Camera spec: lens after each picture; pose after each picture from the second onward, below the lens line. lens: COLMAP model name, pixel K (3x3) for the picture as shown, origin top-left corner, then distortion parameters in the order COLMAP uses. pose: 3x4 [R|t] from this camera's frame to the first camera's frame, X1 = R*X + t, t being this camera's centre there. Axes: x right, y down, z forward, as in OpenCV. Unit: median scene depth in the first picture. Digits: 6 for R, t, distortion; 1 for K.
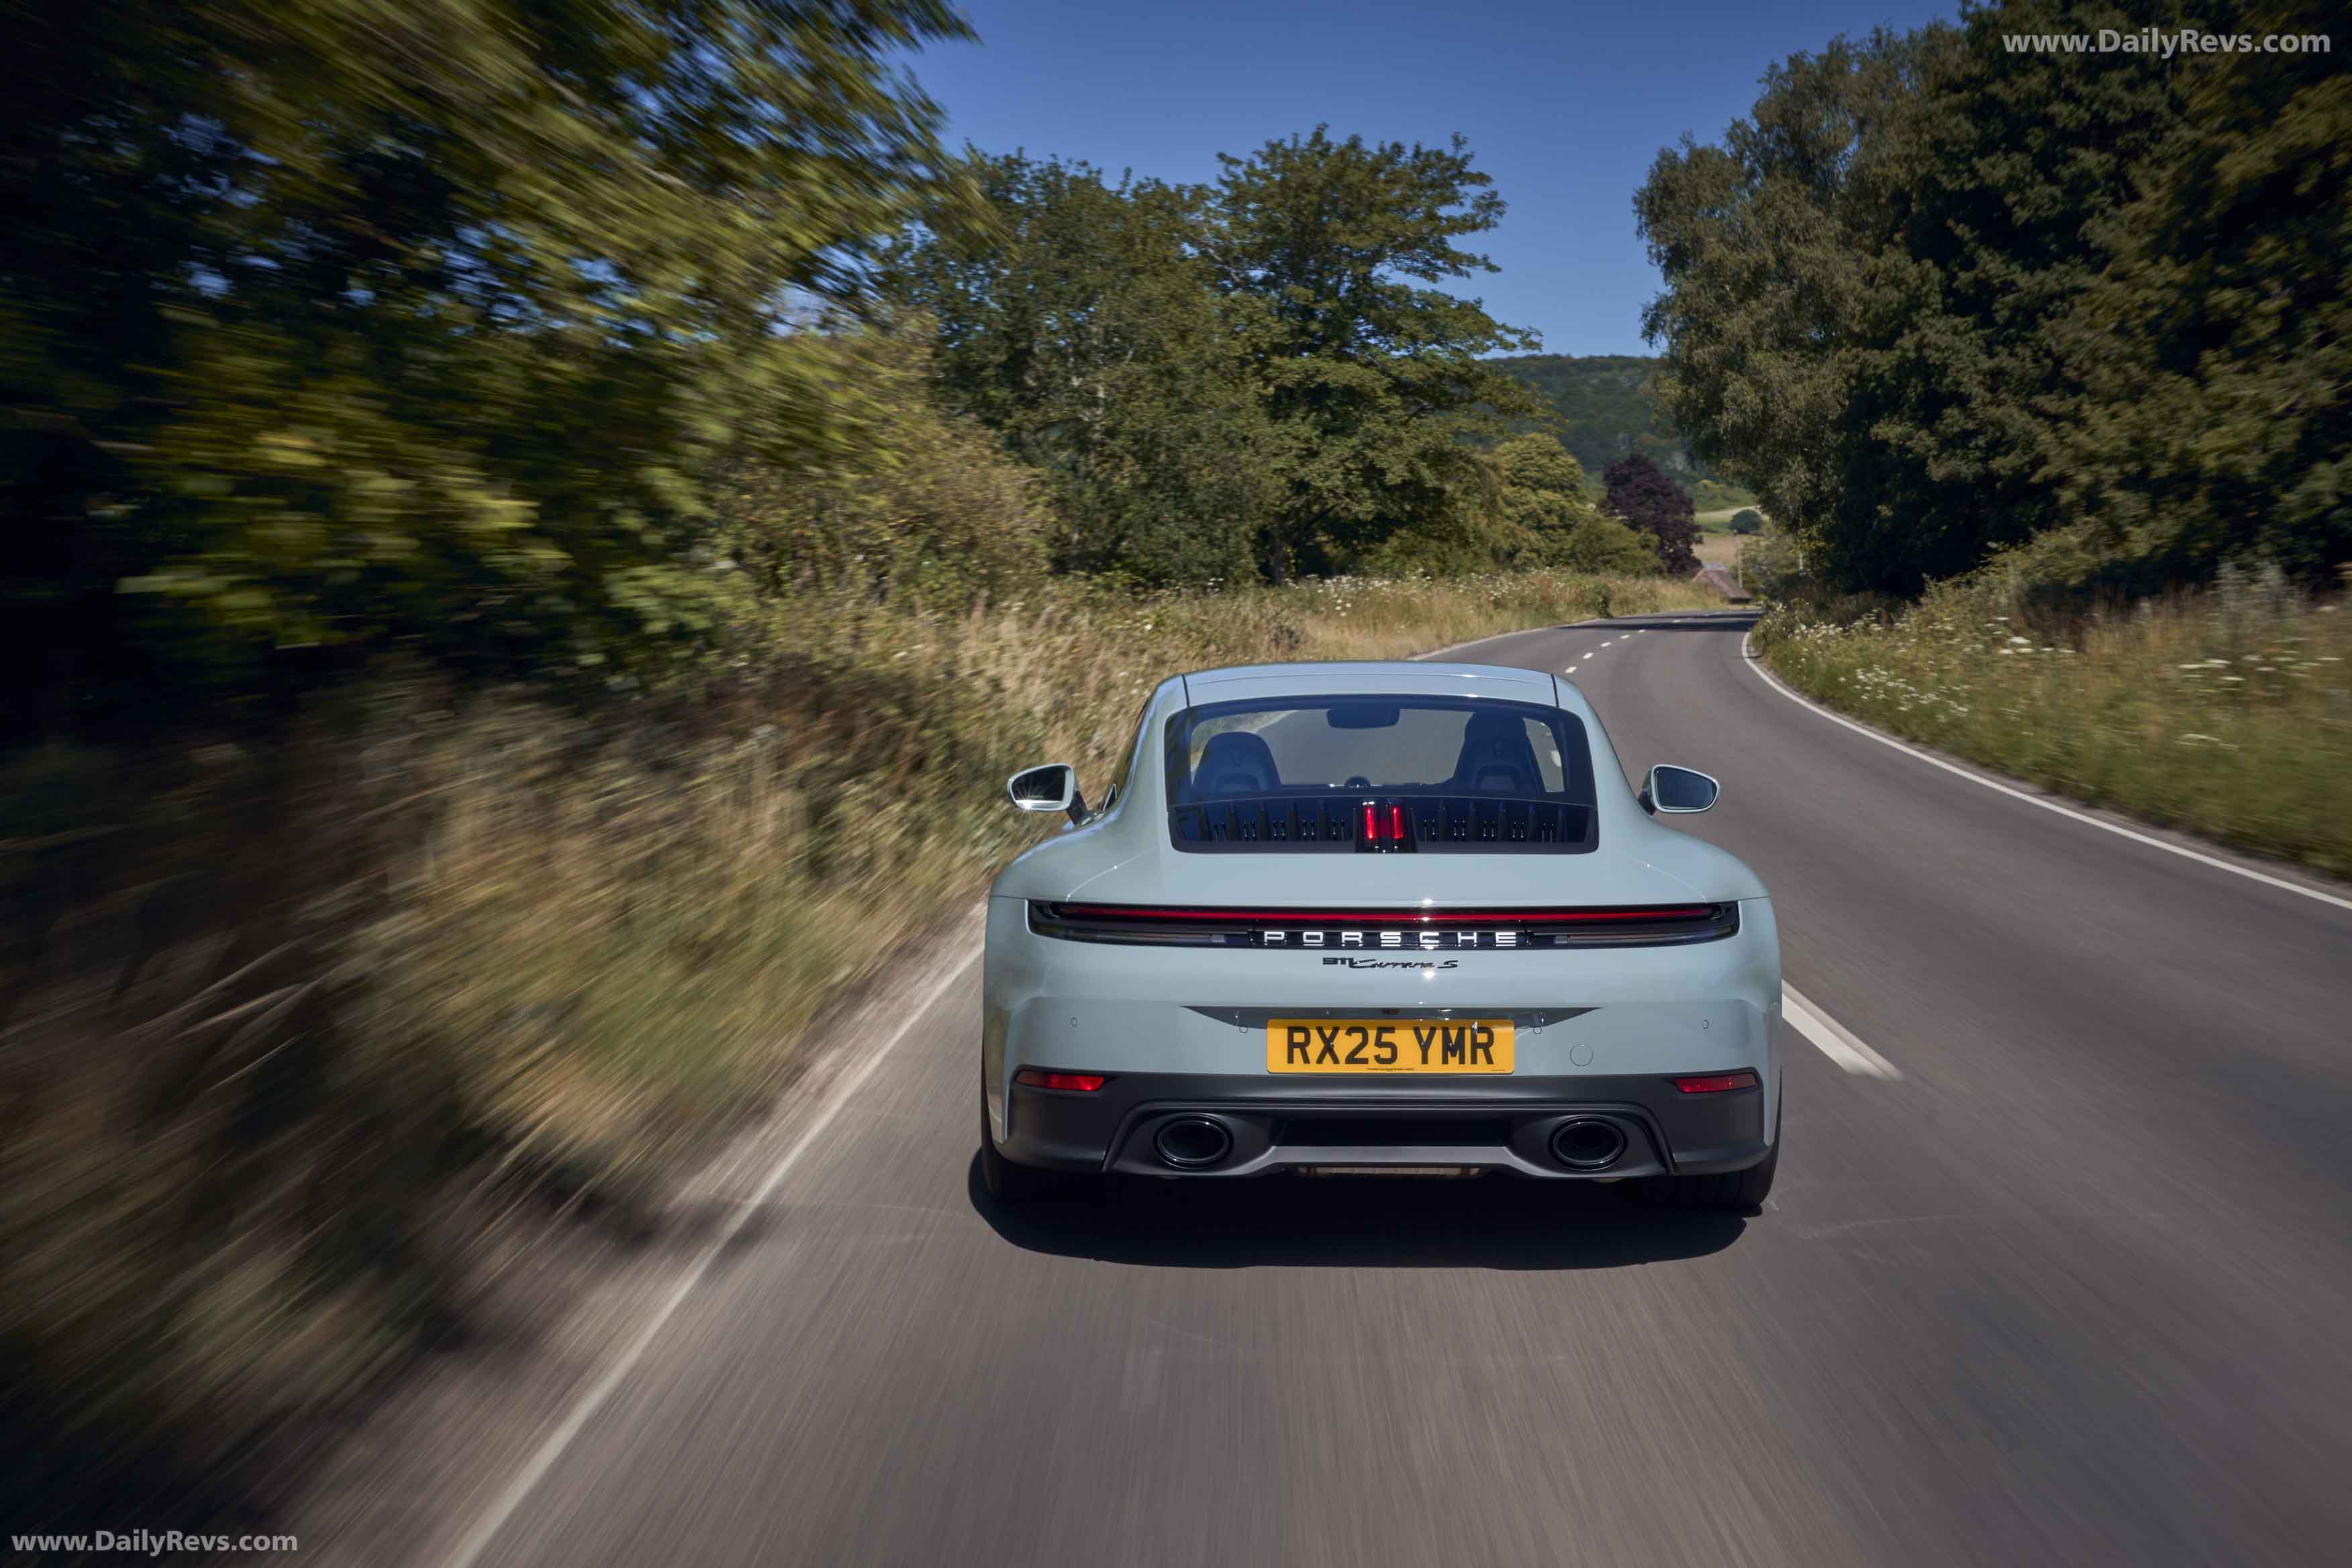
lens RADIAL K [[2981.7, 0, 1176.0], [0, 2981.7, 784.0], [0, 0, 1]] dist [0.010135, 0.018515]
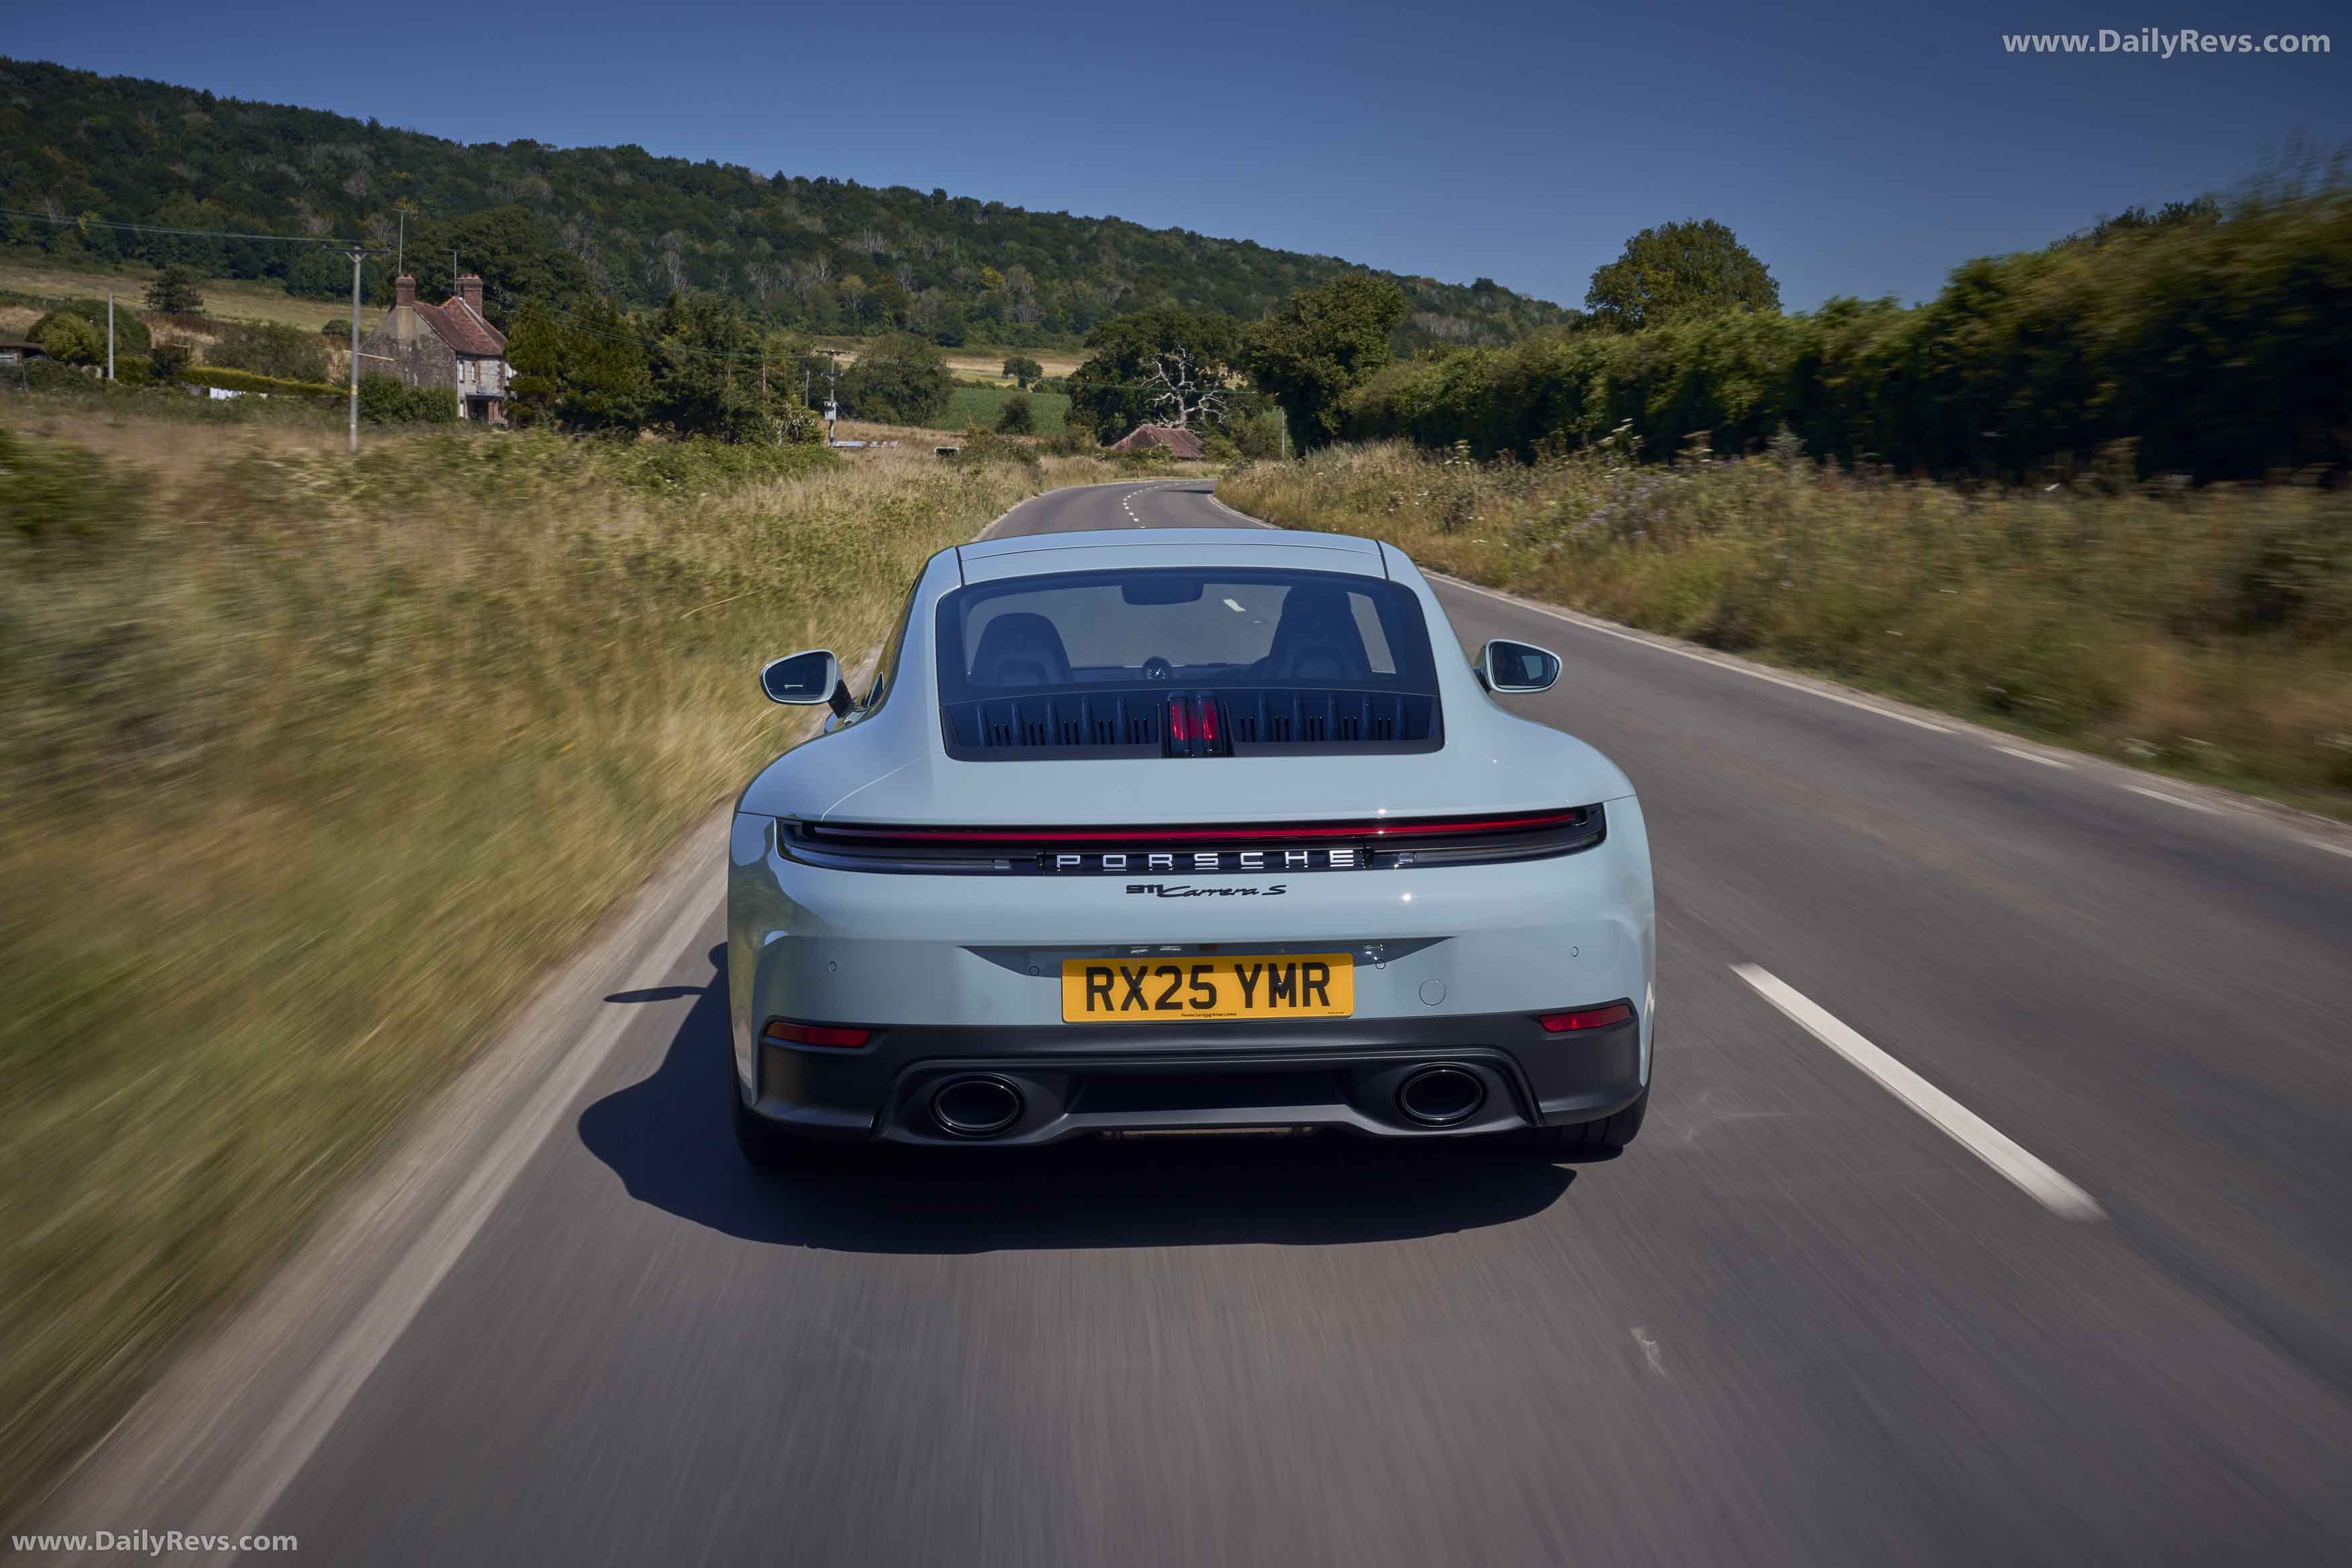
lens RADIAL K [[2981.7, 0, 1176.0], [0, 2981.7, 784.0], [0, 0, 1]] dist [0.010135, 0.018515]
pose [[0.997325, -0.019796, 0.070356, 0.004364], [0.016456, 0.998724, 0.047737, -0.010309], [-0.071212, -0.046452, 0.996379, 0.159217]]
